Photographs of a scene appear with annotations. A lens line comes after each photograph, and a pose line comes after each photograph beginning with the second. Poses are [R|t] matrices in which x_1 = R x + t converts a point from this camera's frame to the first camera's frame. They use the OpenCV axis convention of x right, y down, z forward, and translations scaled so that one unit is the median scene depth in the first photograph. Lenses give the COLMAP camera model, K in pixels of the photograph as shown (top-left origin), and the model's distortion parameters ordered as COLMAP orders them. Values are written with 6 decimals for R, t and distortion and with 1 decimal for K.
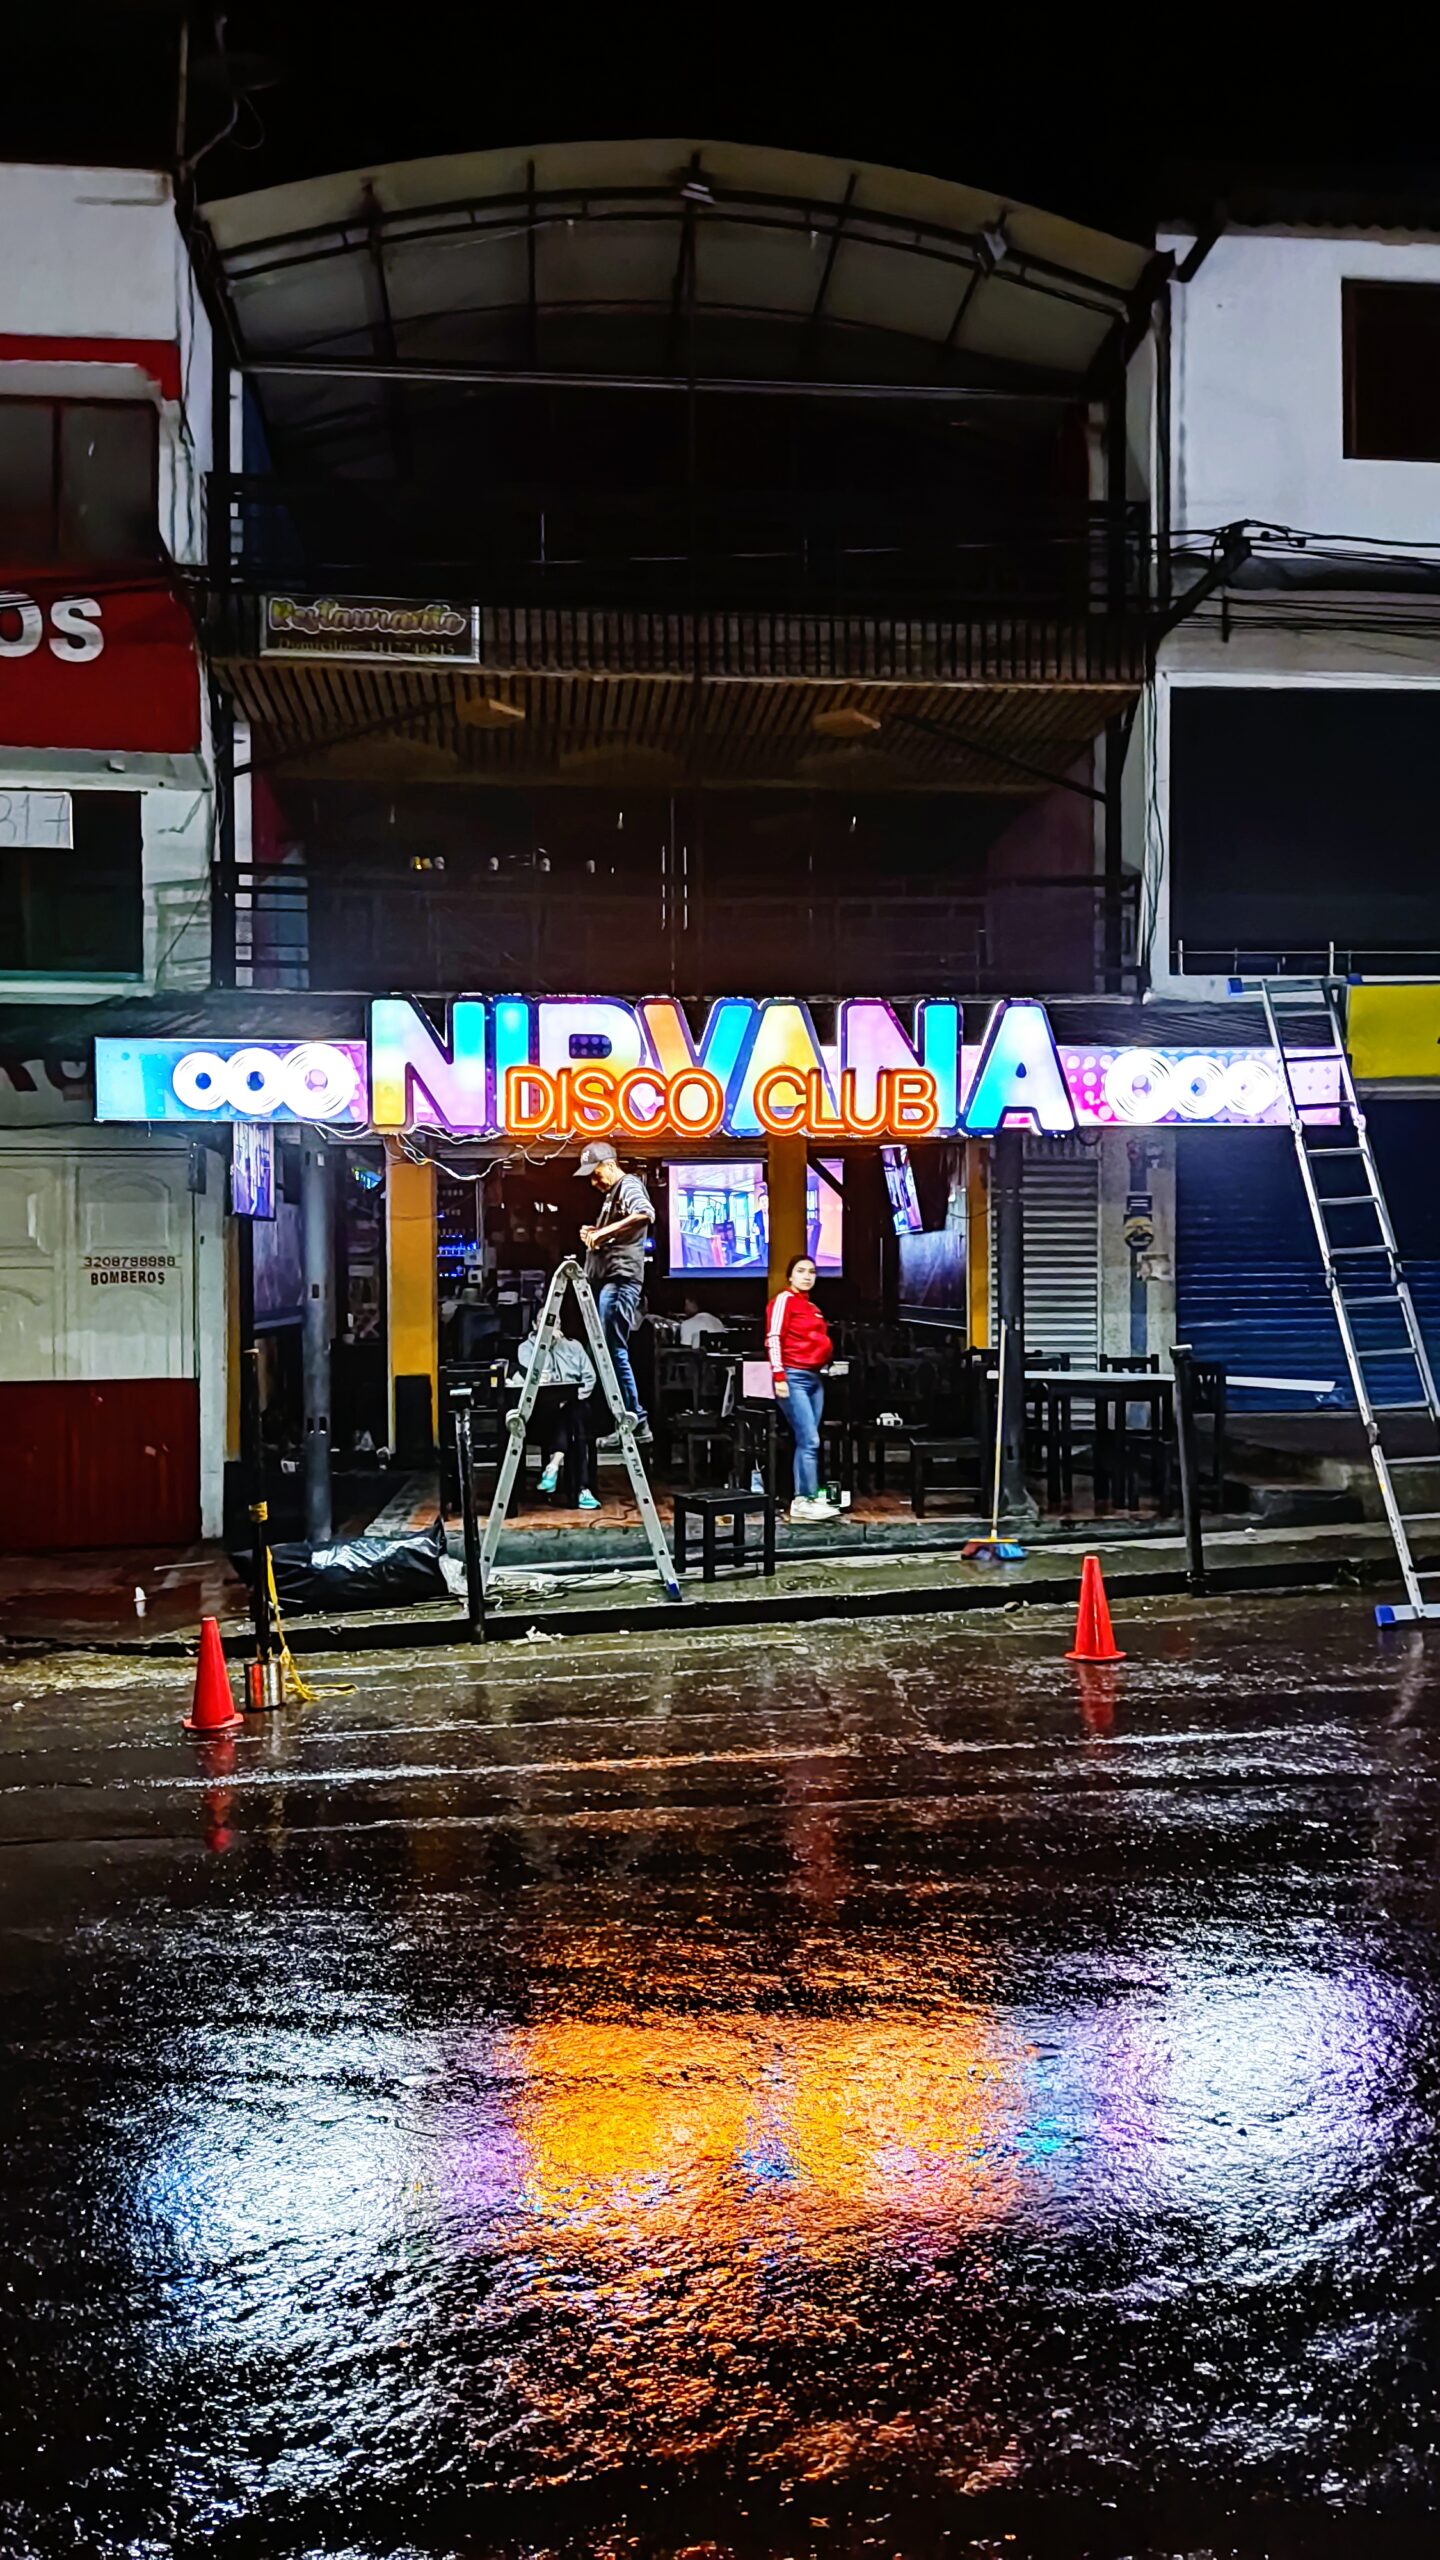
lens RADIAL K [[1918.3, 0, 715.5], [0, 1918.3, 1292.1], [0, 0, 1]] dist [0.109978, -0.185159]
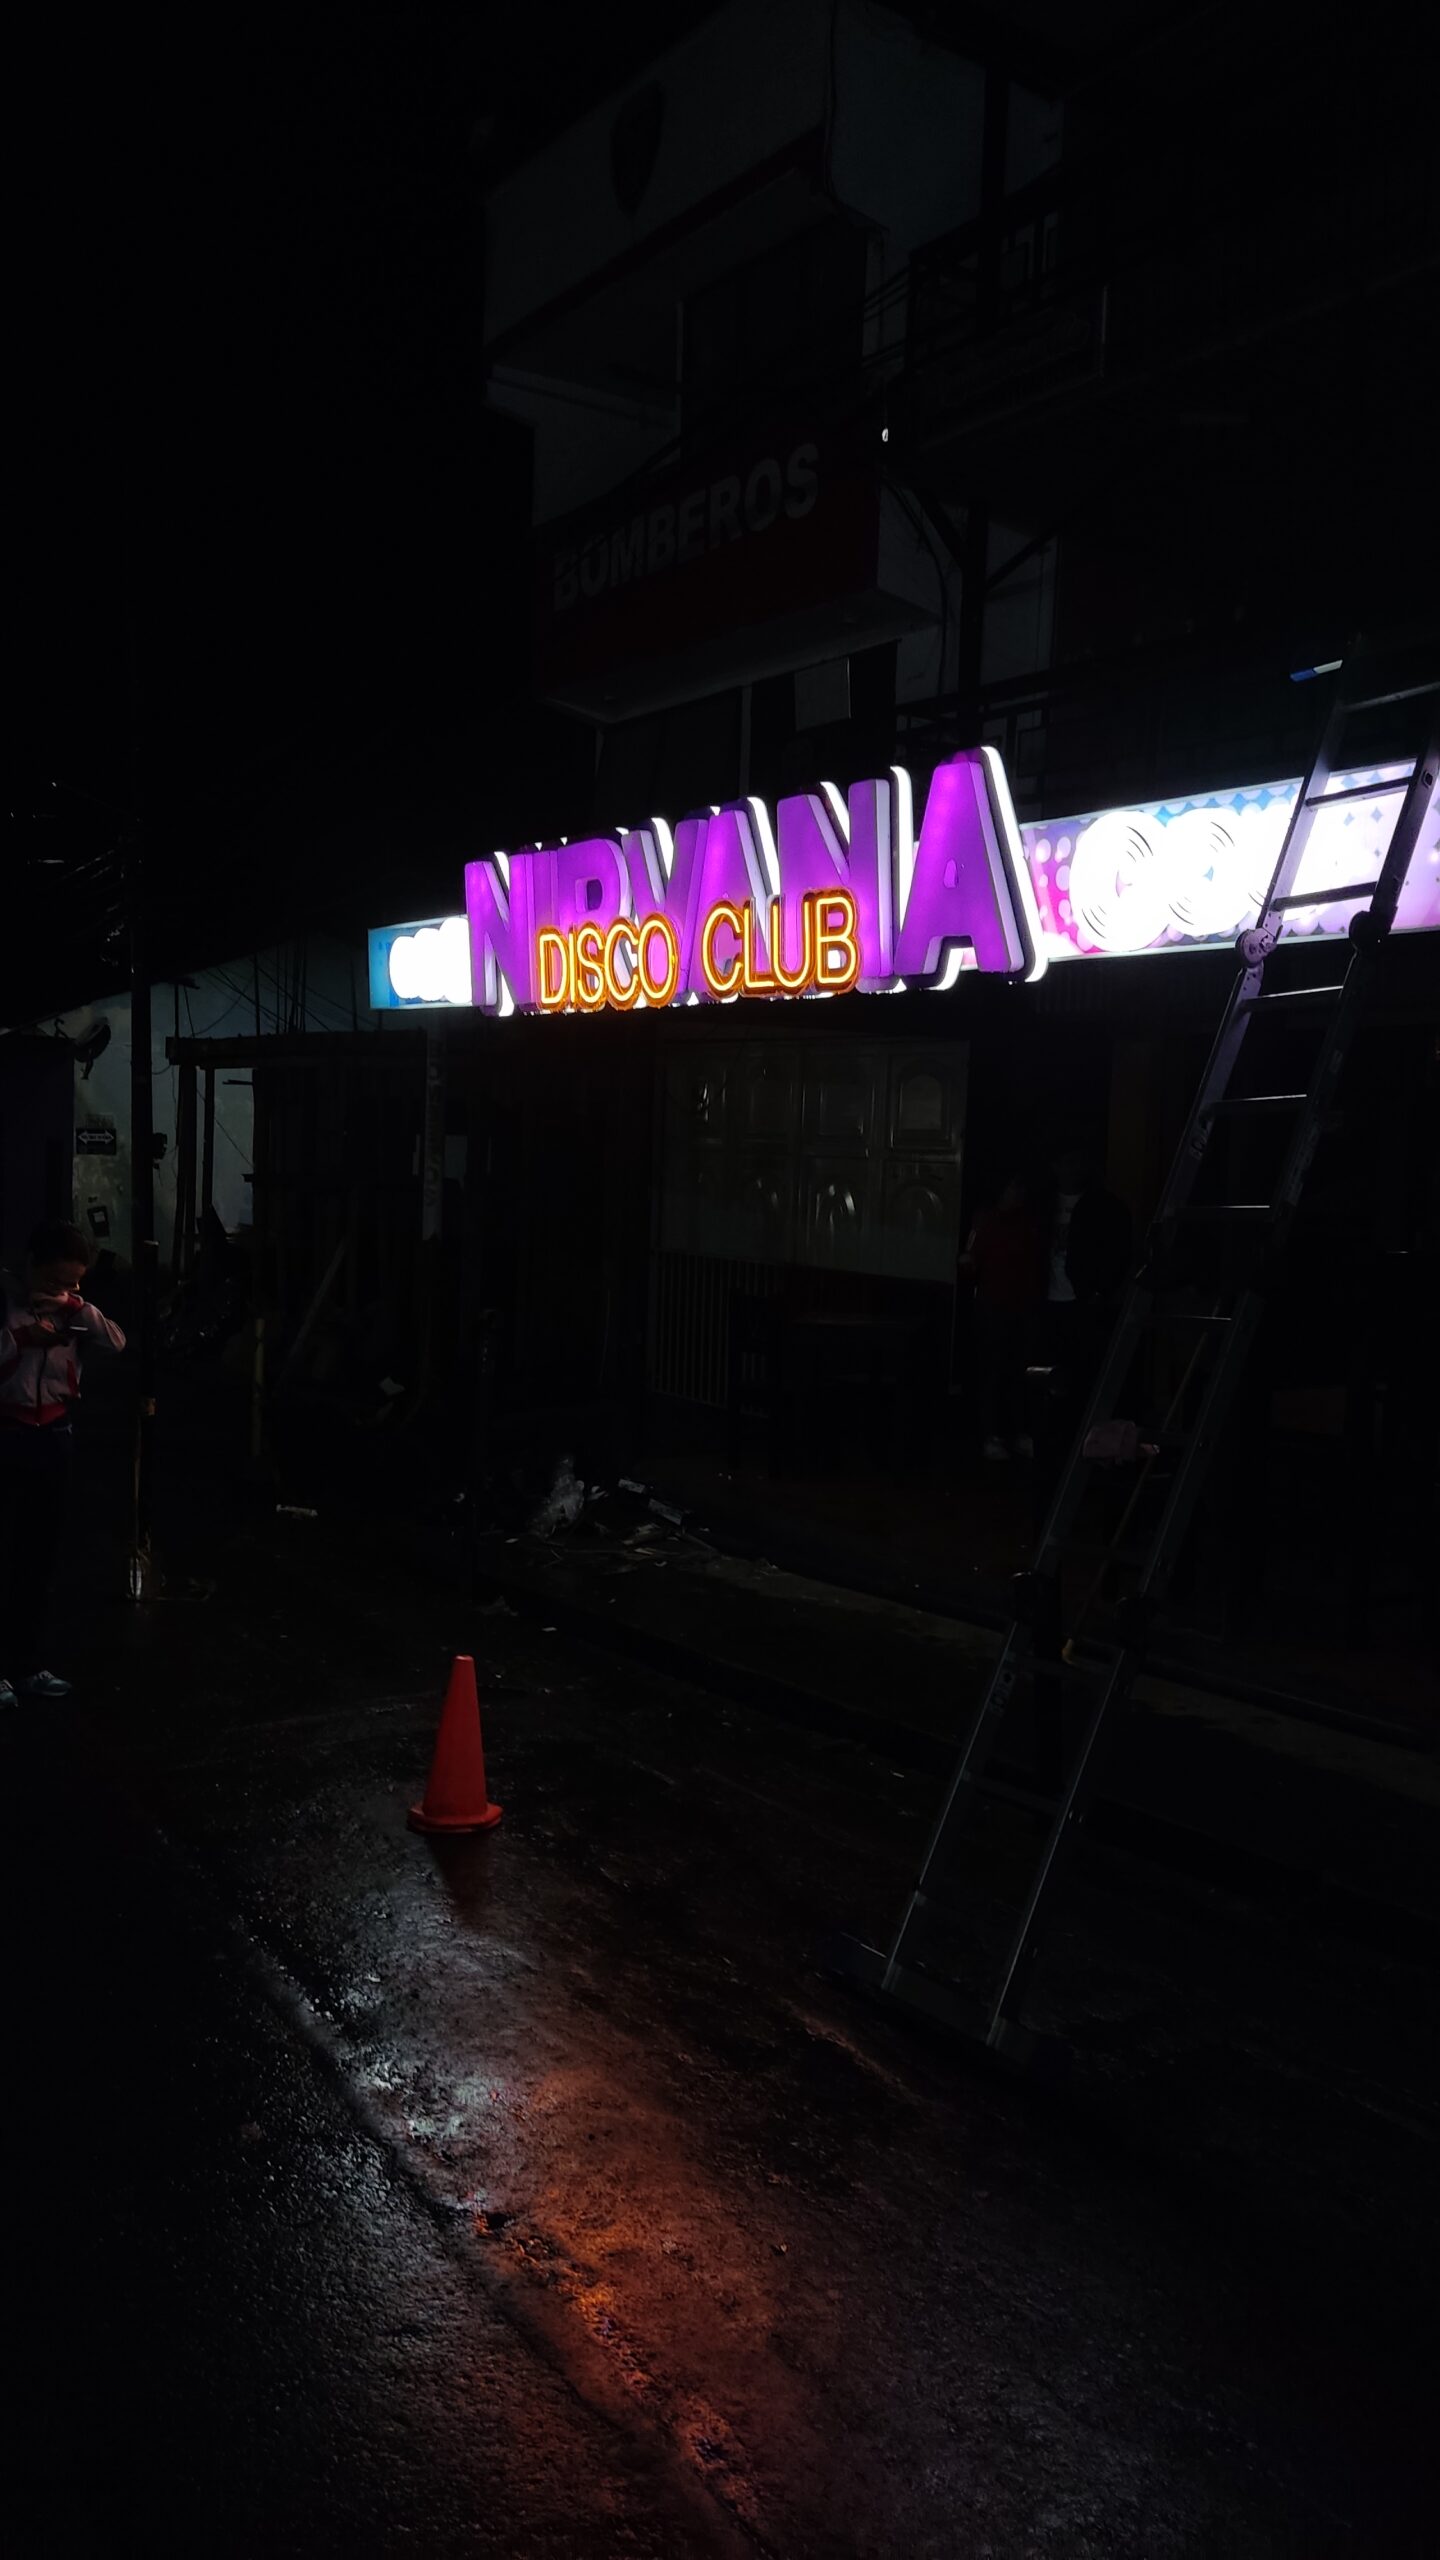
lens RADIAL K [[1896.1, 0, 720.0], [0, 1896.1, 1280.0], [0, 0, 1]] dist [0.044220, -0.001880]
pose [[0.490525, 0.092164, -0.866540, 0.608806], [-0.038324, 0.995711, 0.084208, -0.035790], [0.870584, -0.008097, 0.491954, 0.618372]]
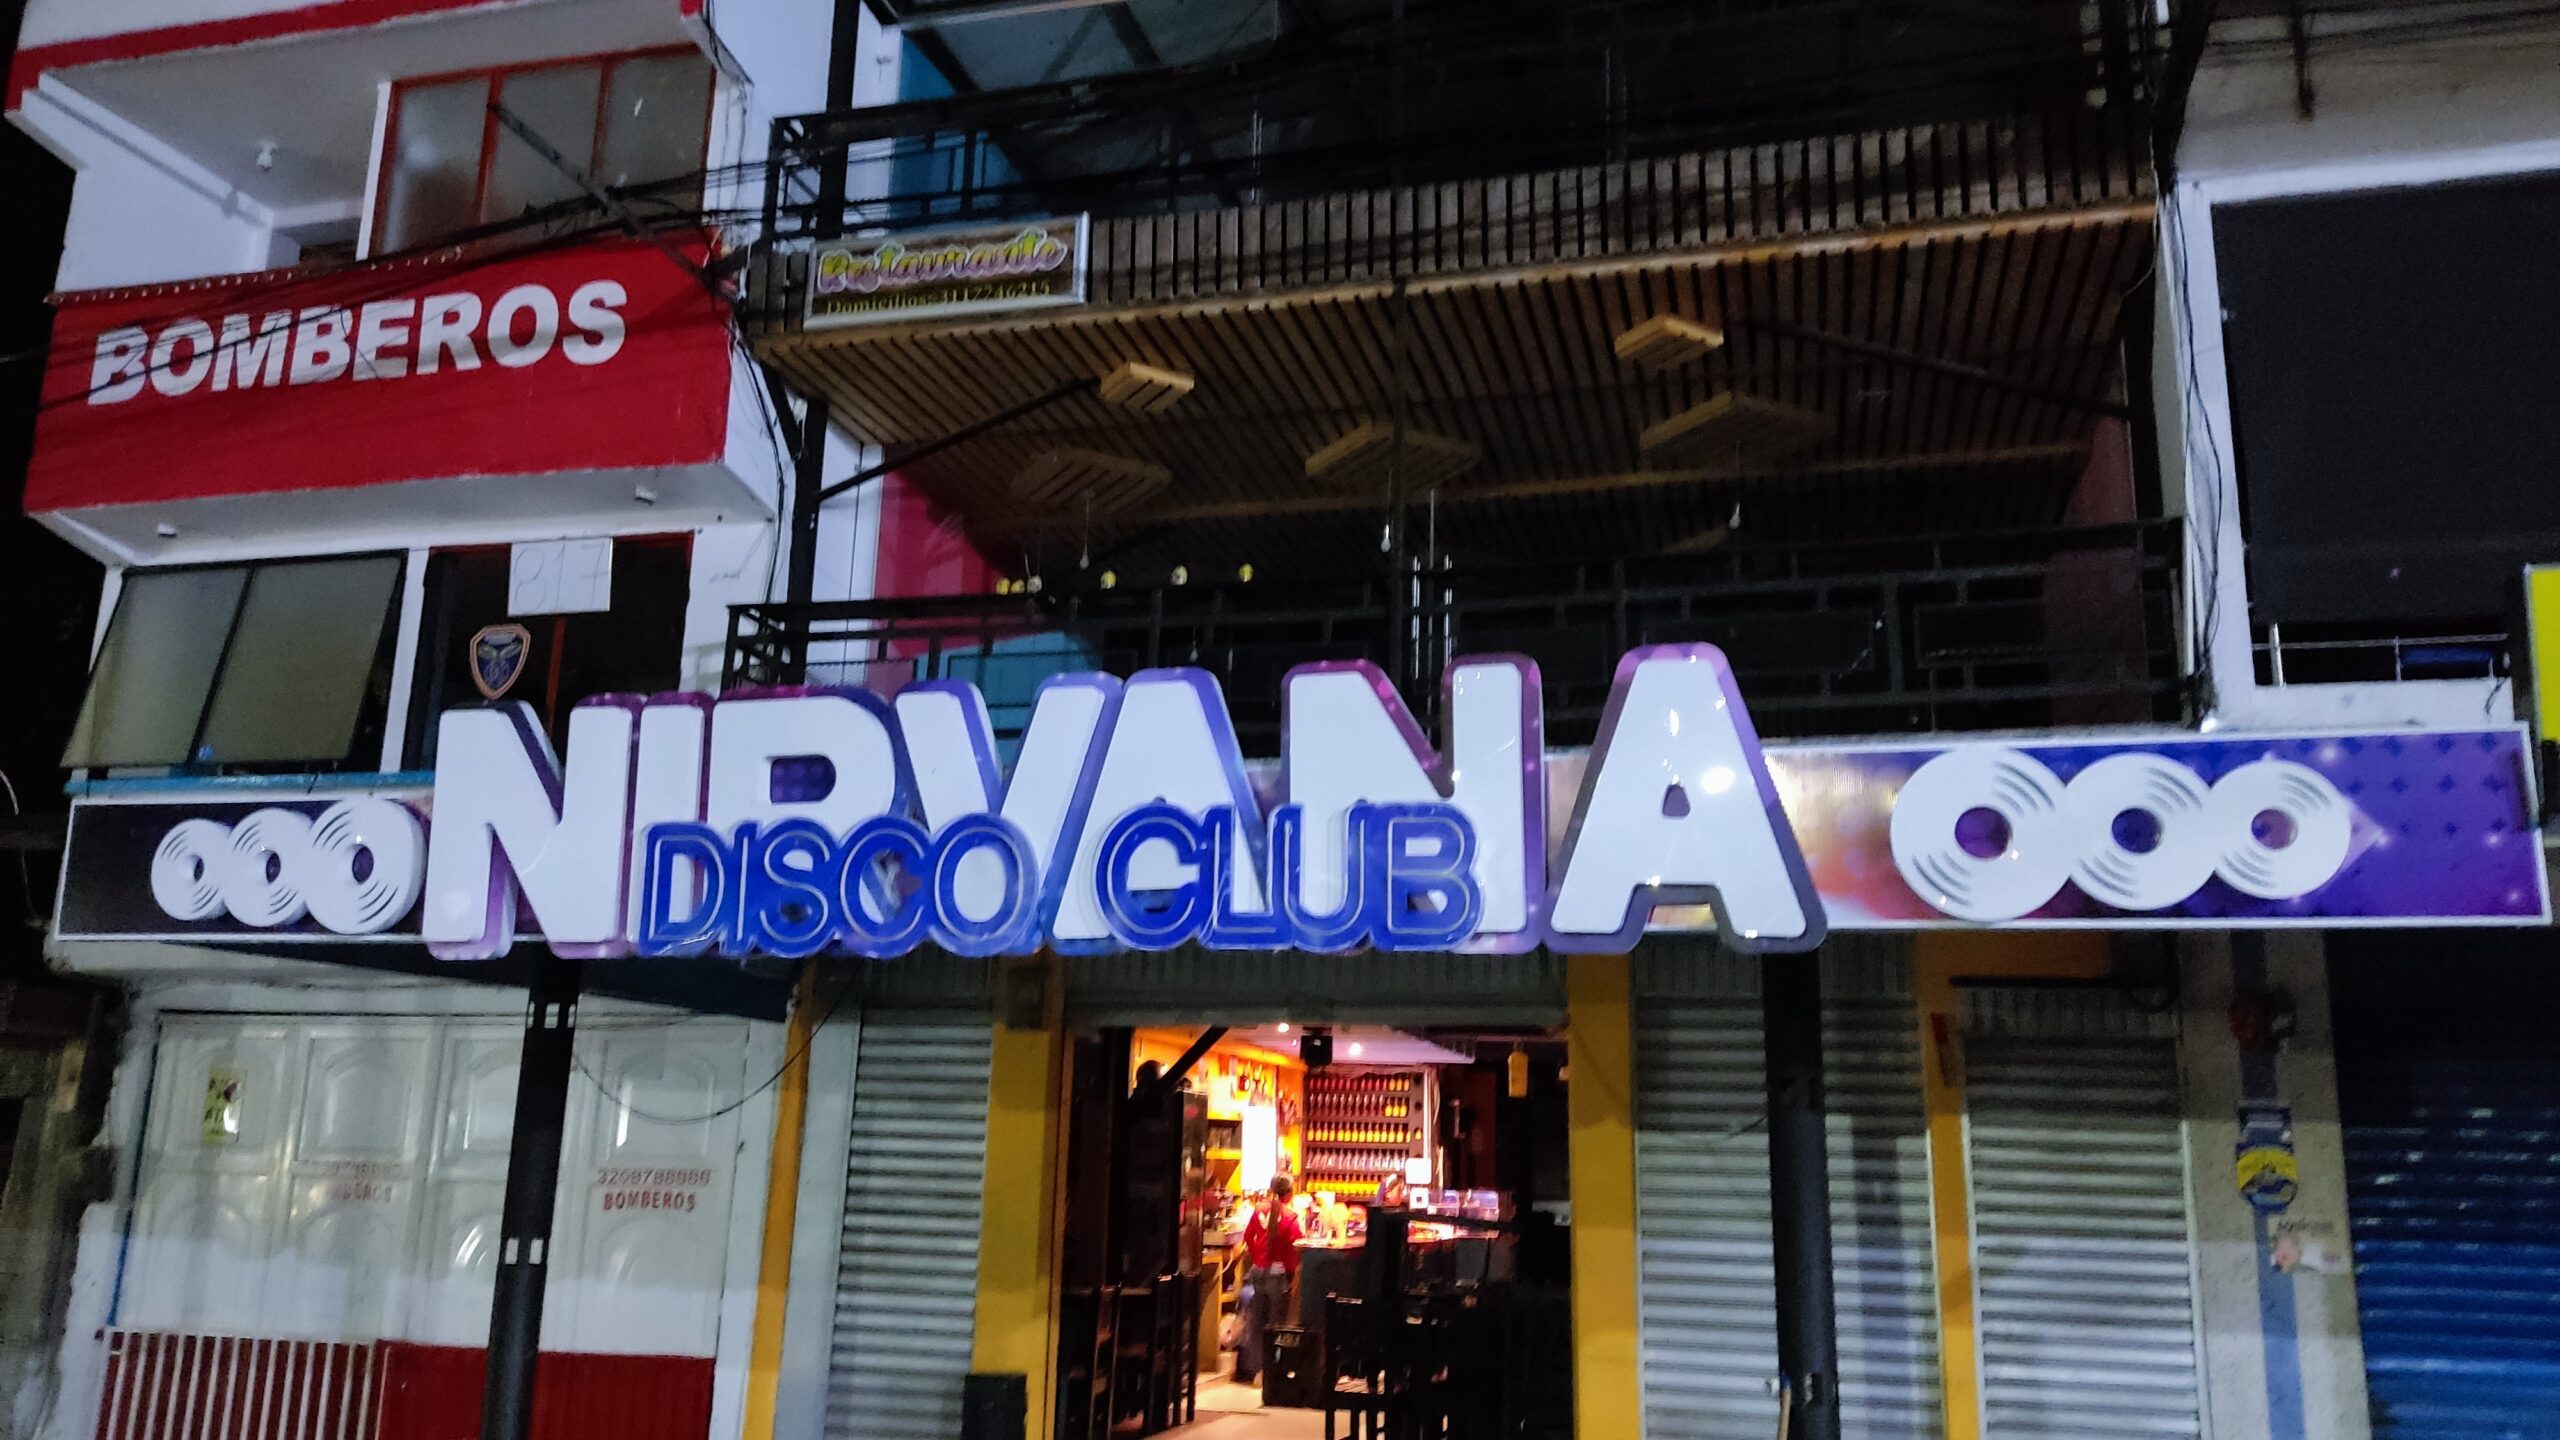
lens RADIAL K [[1918.3, 0, 1280.0], [0, 1918.3, 720.0], [0, 0, 1]] dist [0.109978, -0.185159]
pose [[0.937929, -0.050428, -0.343142, 0.214409], [-0.033217, 0.971764, -0.233605, -0.026236], [0.345233, 0.230503, 0.909771, 0.538079]]
